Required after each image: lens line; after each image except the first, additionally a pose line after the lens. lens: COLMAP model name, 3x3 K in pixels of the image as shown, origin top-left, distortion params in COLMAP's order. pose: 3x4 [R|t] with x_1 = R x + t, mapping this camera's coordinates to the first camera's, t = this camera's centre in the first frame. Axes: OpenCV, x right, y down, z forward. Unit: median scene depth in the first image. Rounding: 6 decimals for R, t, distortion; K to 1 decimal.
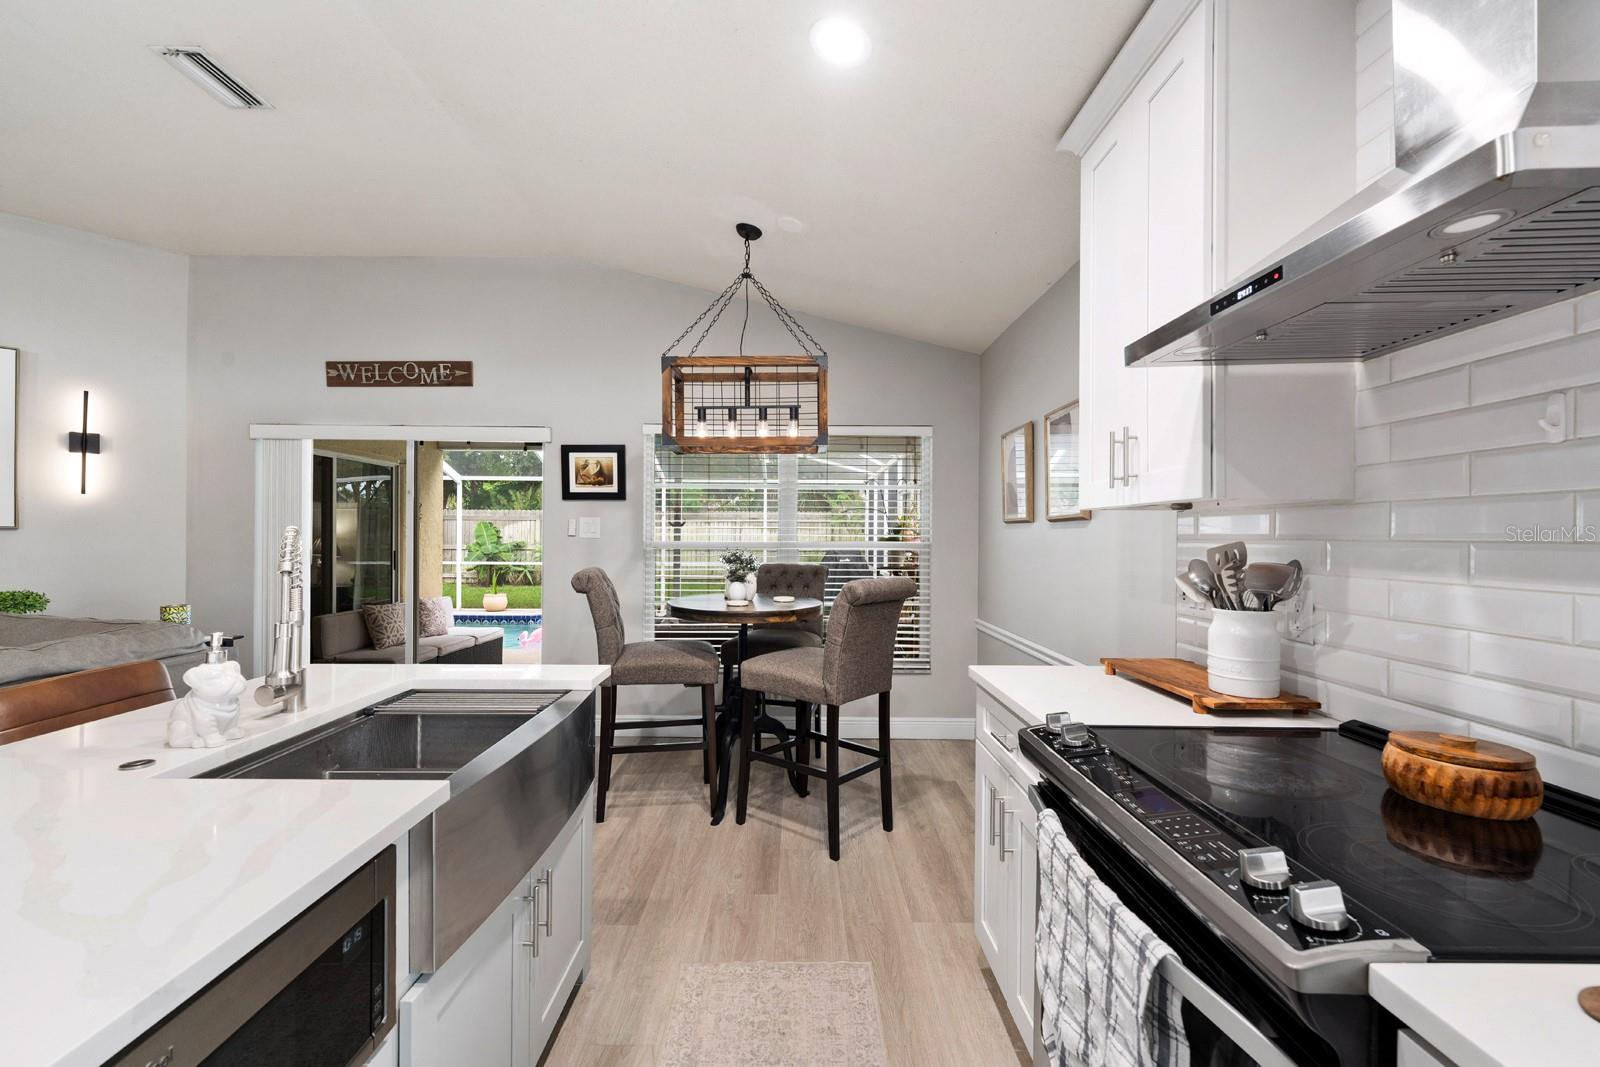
lens RADIAL K [[645.8, 0, 807.1], [0, 645.8, 535.9], [0, 0, 1]] dist [-0.000964, -0.000713]
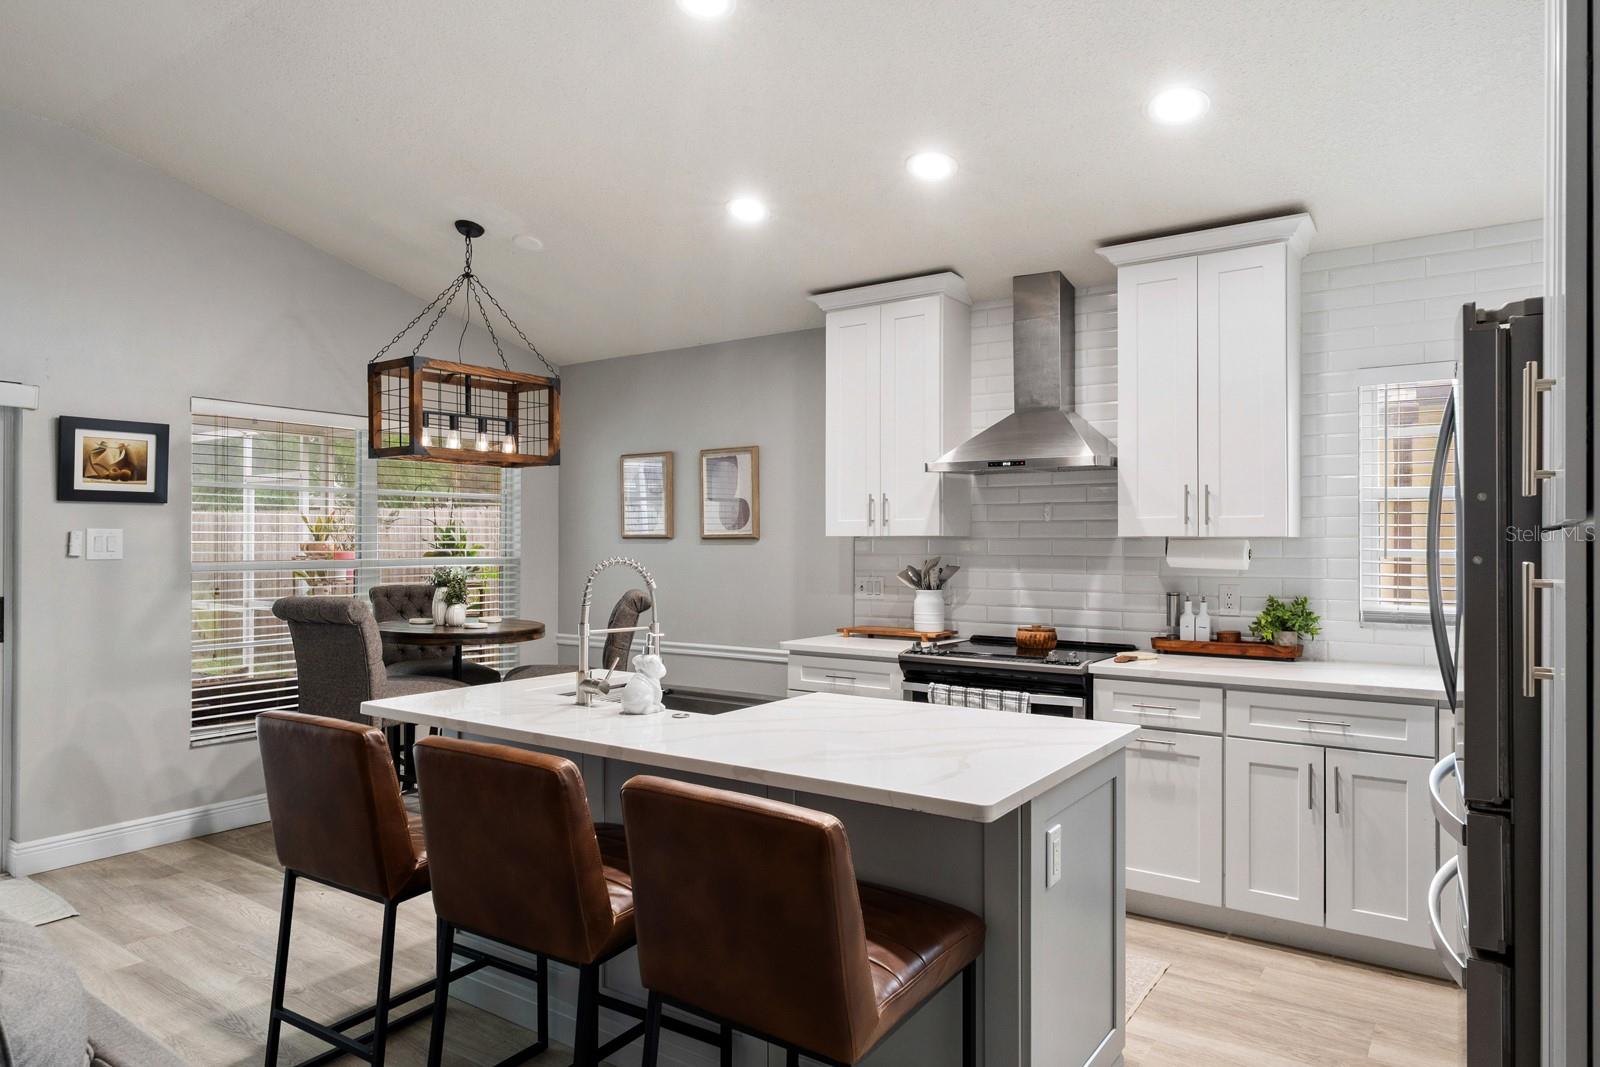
lens RADIAL K [[985.0, 0, 795.7], [0, 985.0, 543.0], [0, 0, 1]] dist [-0.004118, 0.001338]
pose [[0.593751, -0.005948, 0.804627, -0.732634], [0.002168, 0.999981, 0.005792, -0.018177], [-0.804646, -0.001695, 0.593753, -0.170424]]
